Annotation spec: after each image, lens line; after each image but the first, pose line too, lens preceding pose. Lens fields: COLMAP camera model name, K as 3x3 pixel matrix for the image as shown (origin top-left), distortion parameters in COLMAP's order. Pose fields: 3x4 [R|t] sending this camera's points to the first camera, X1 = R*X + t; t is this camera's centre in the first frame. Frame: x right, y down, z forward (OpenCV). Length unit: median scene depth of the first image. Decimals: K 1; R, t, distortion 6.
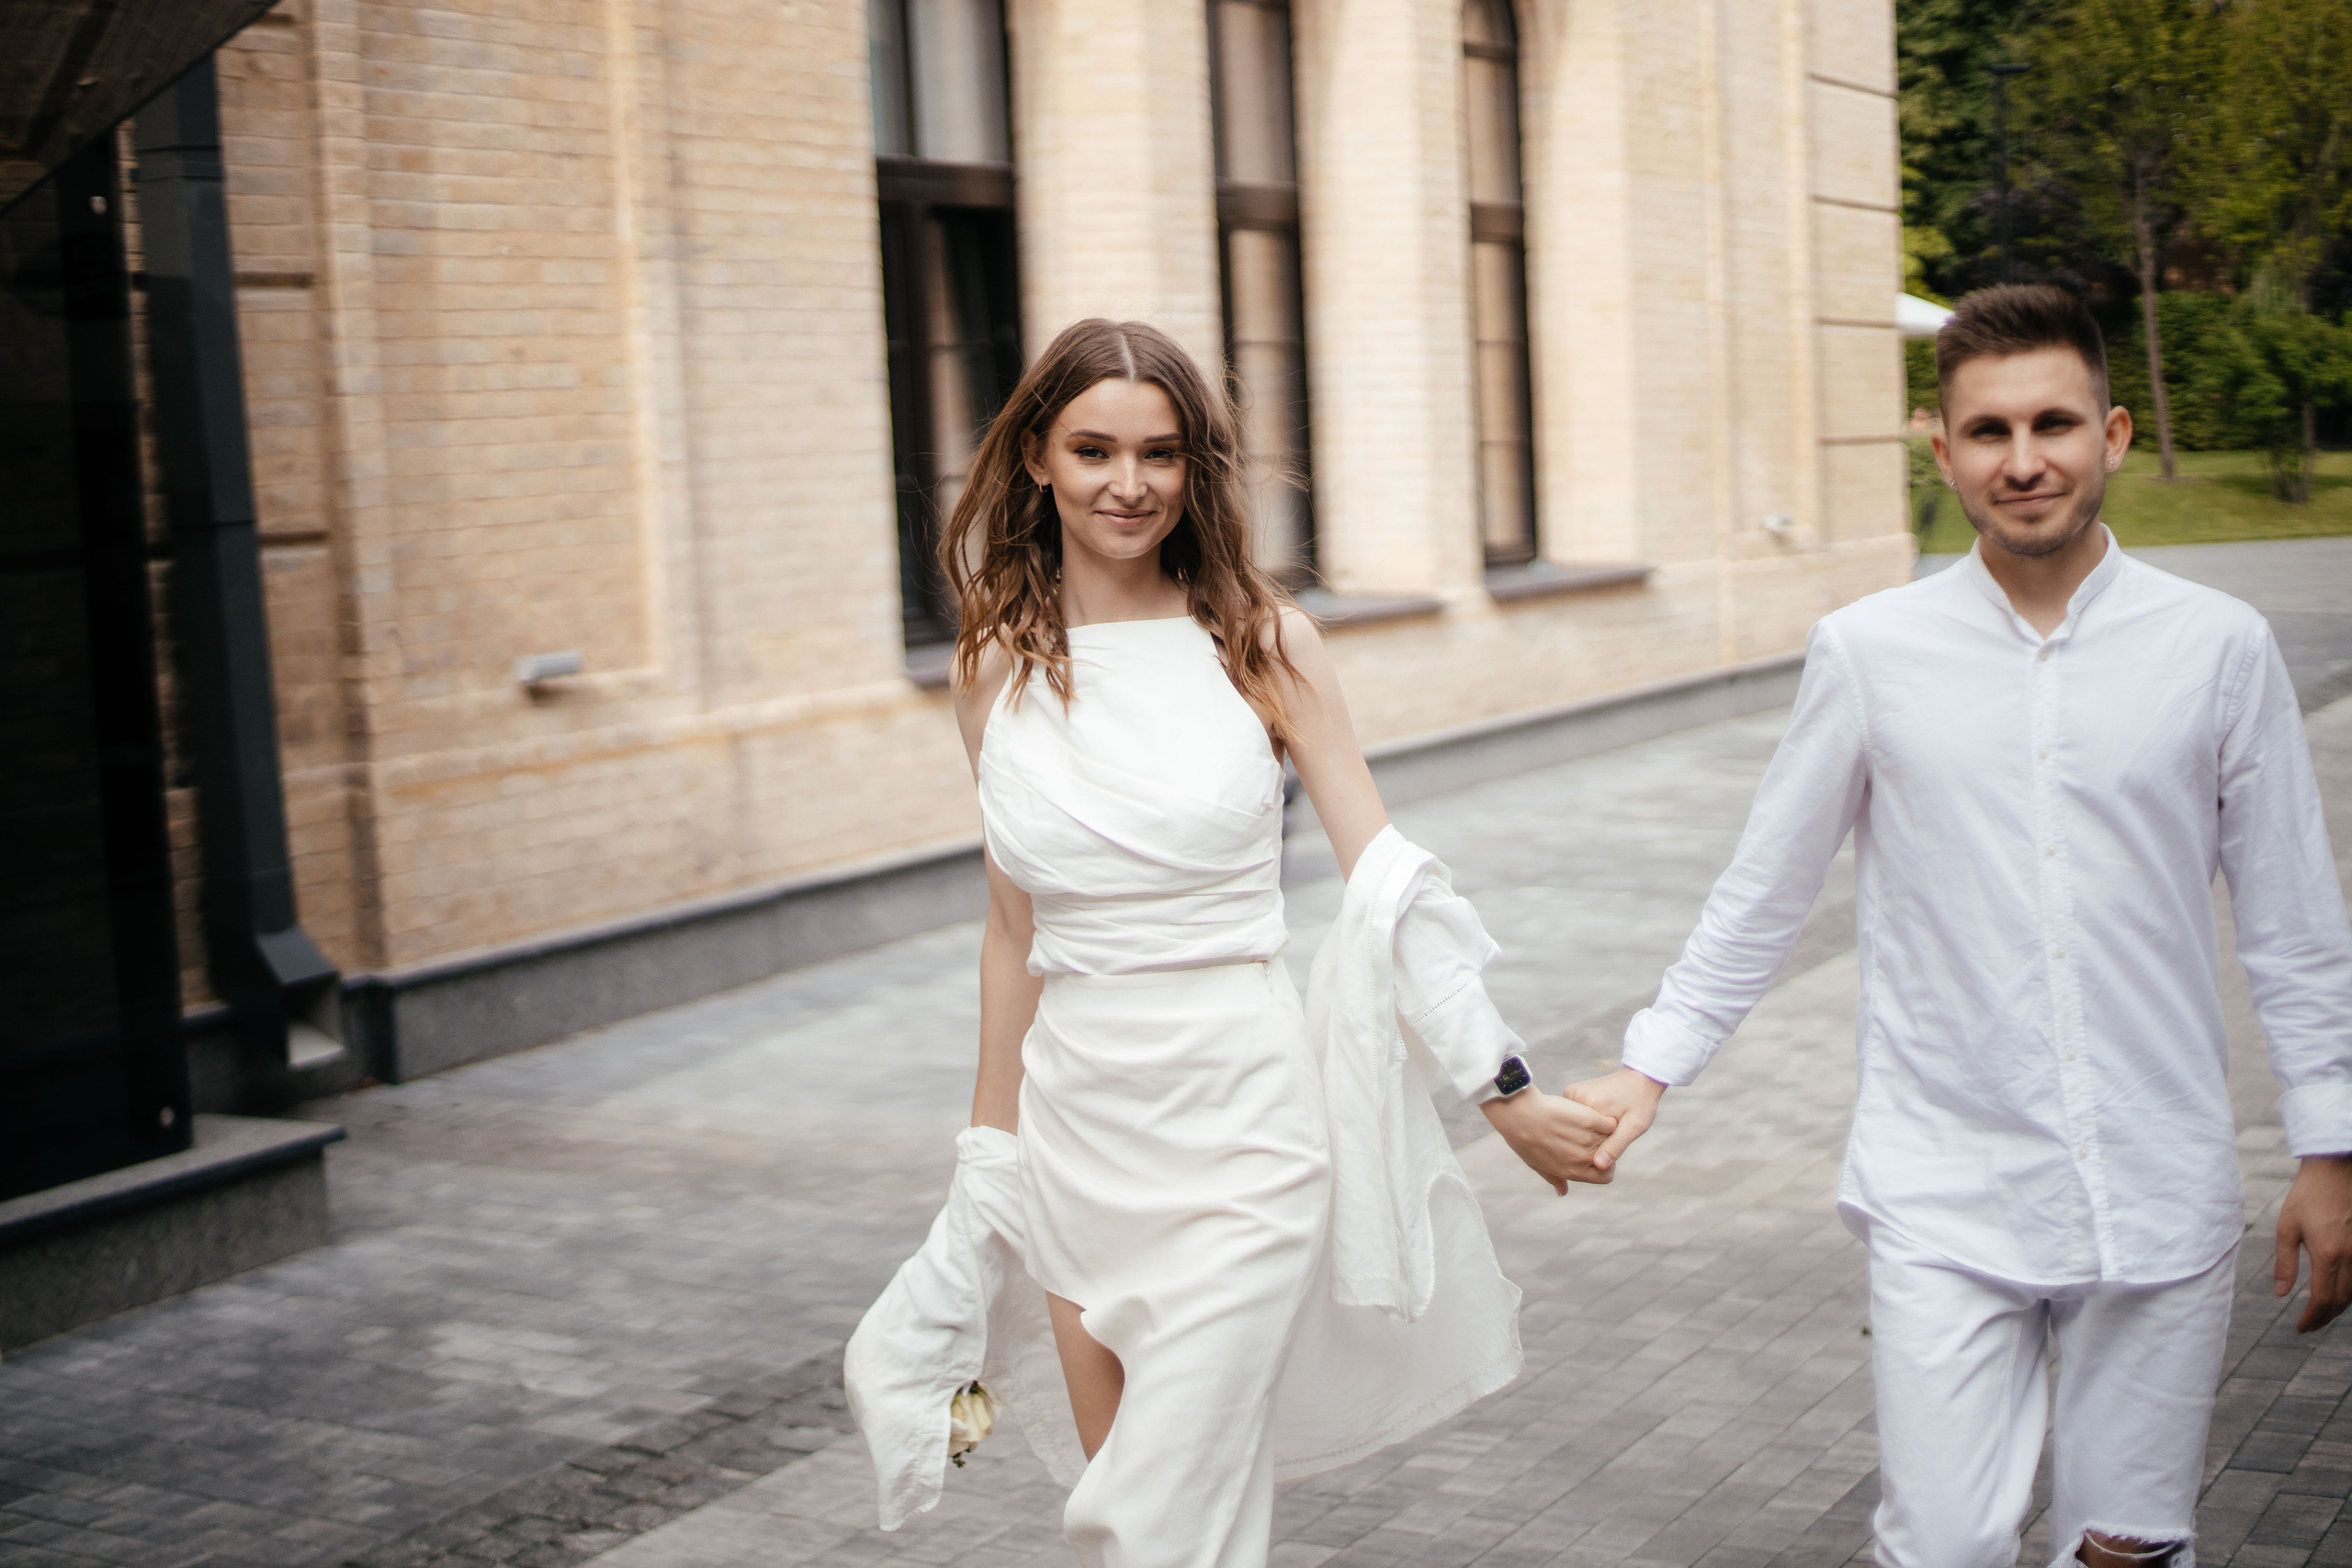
lens RADIAL K [[3428.2, 0, 1177.2], [0, 3428.2, 866.7], [0, 0, 1]] dist [-0.155637, 0.100220]
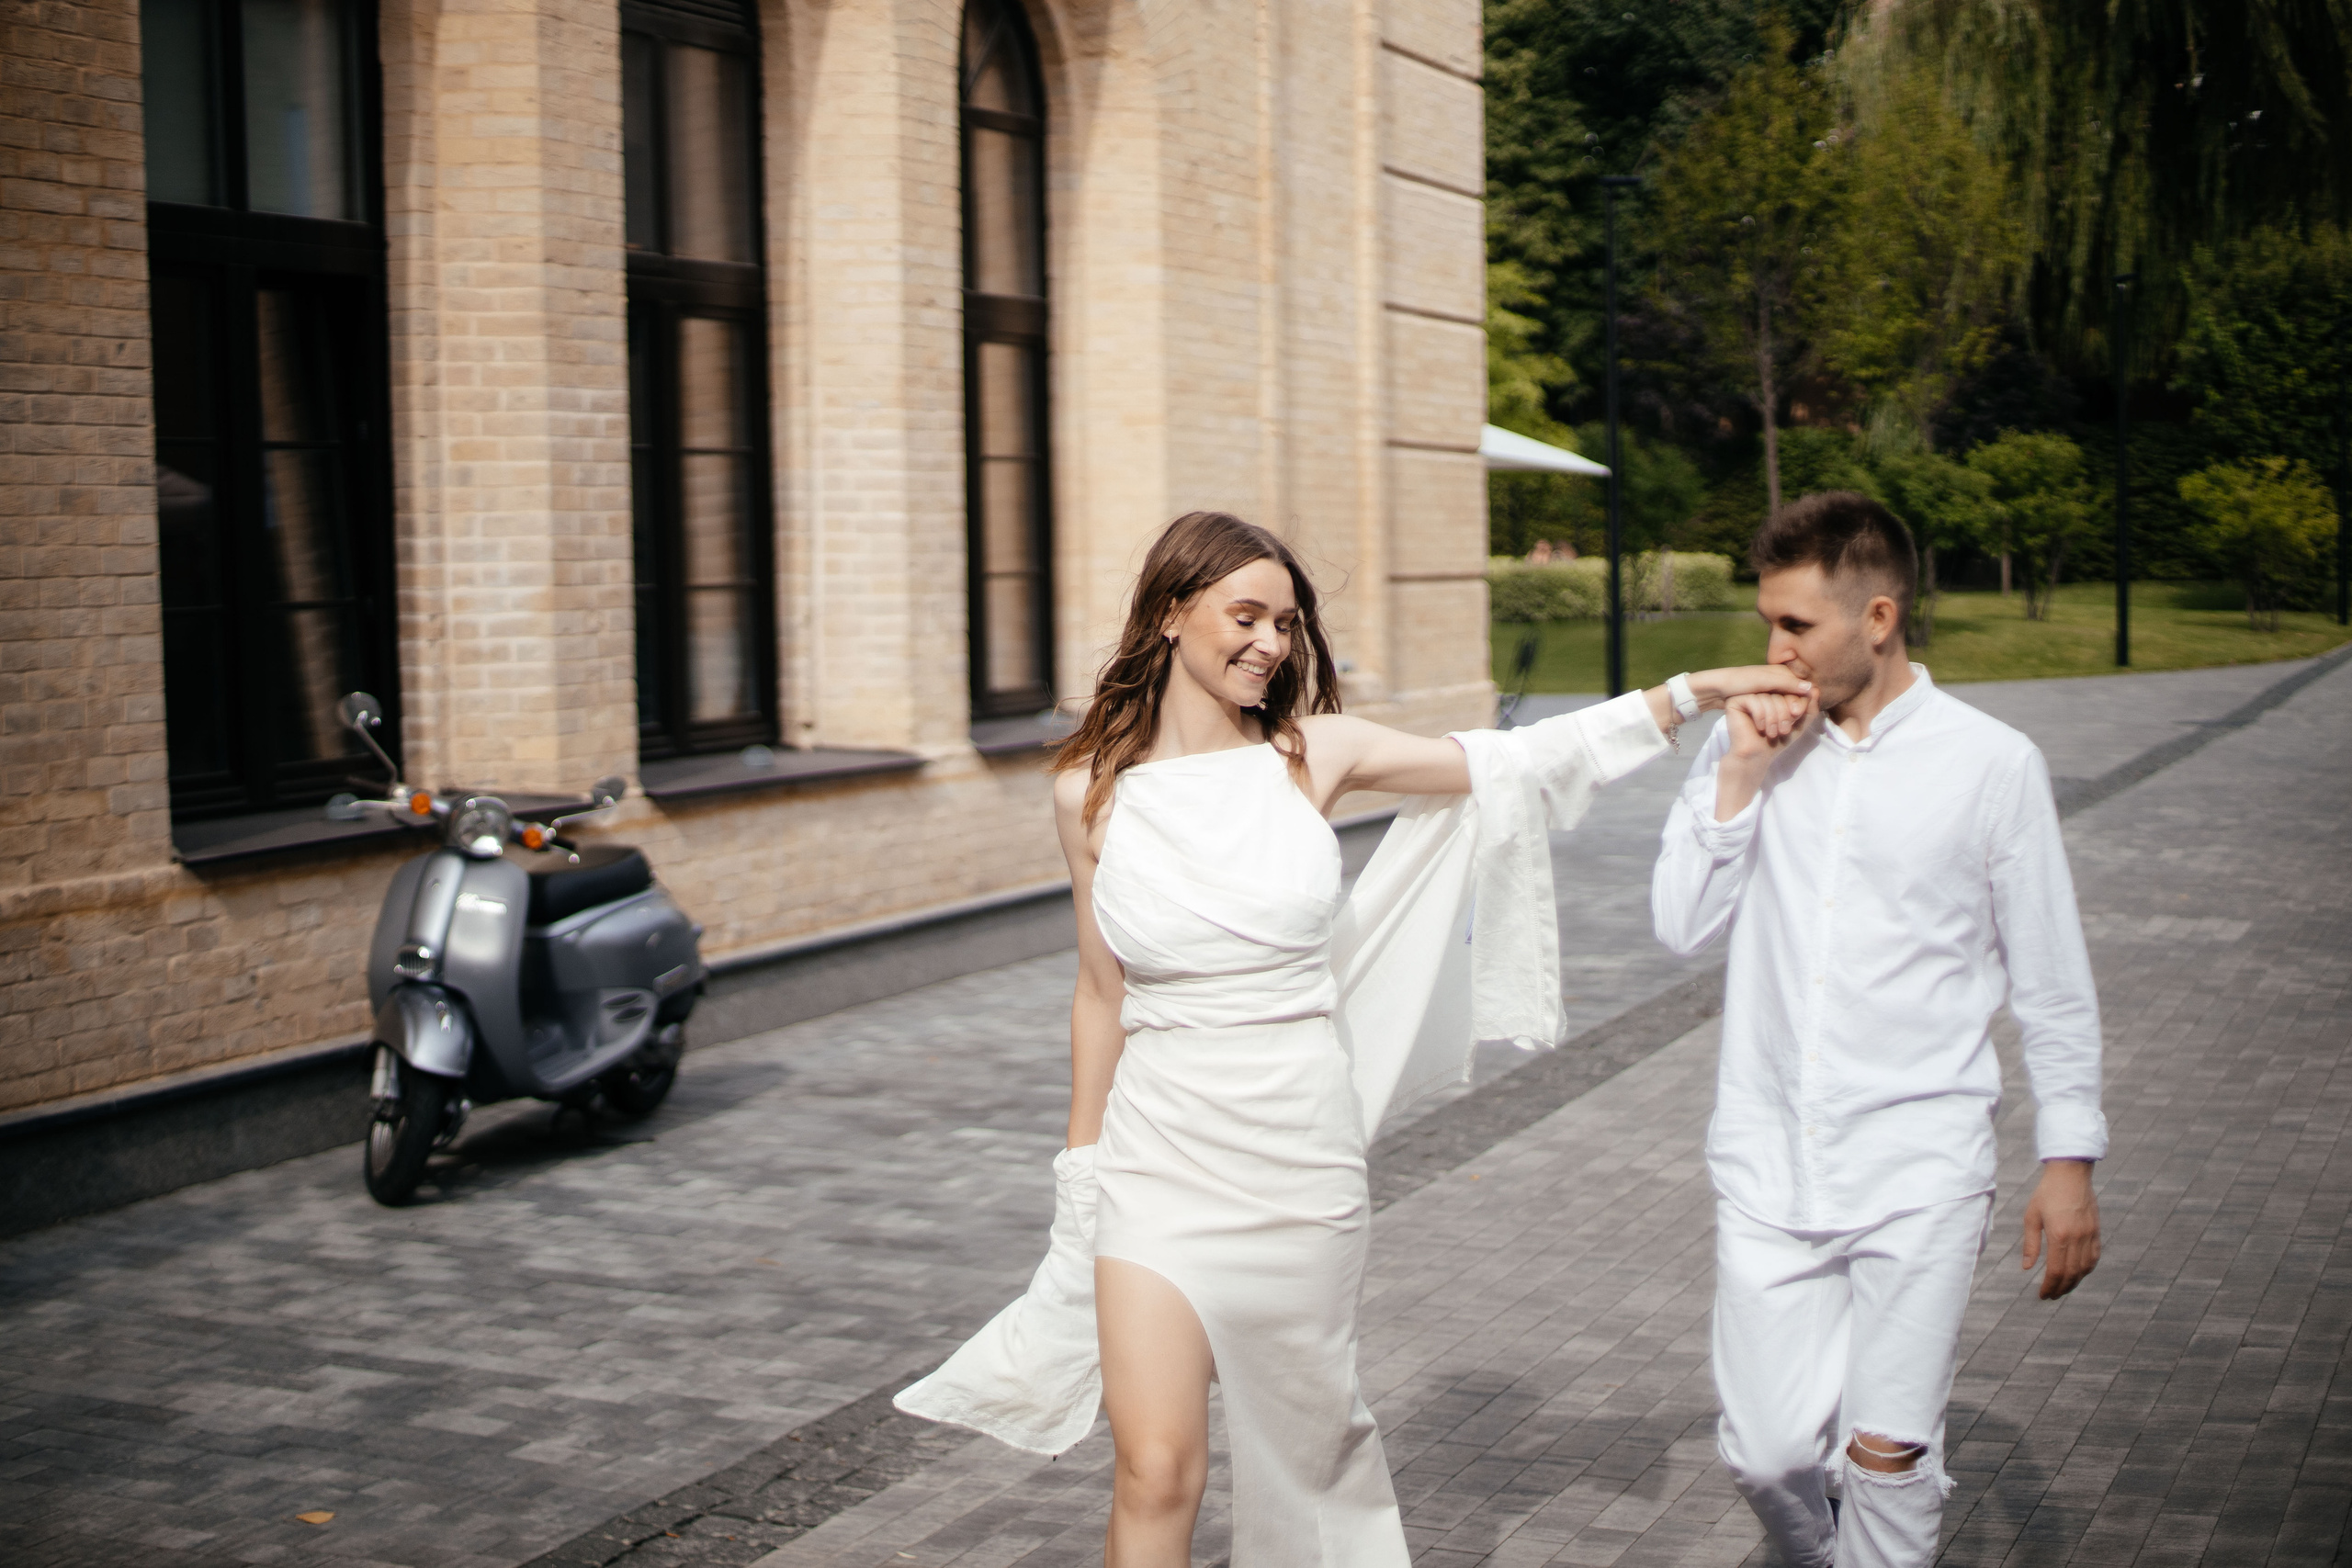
lens RADIAL K [[3428.2, 0, 1177.2], [0, 3428.2, 866.7], [0, 0, 1]] dist [-0.155637, 0.100220]
pose [[0.994128, 0.019026, 0.106525, 0.040297], [-0.015449, 0.999292, -0.034303, -0.018024], [-0.107102, 0.032455, 0.993718, 0.119049]]
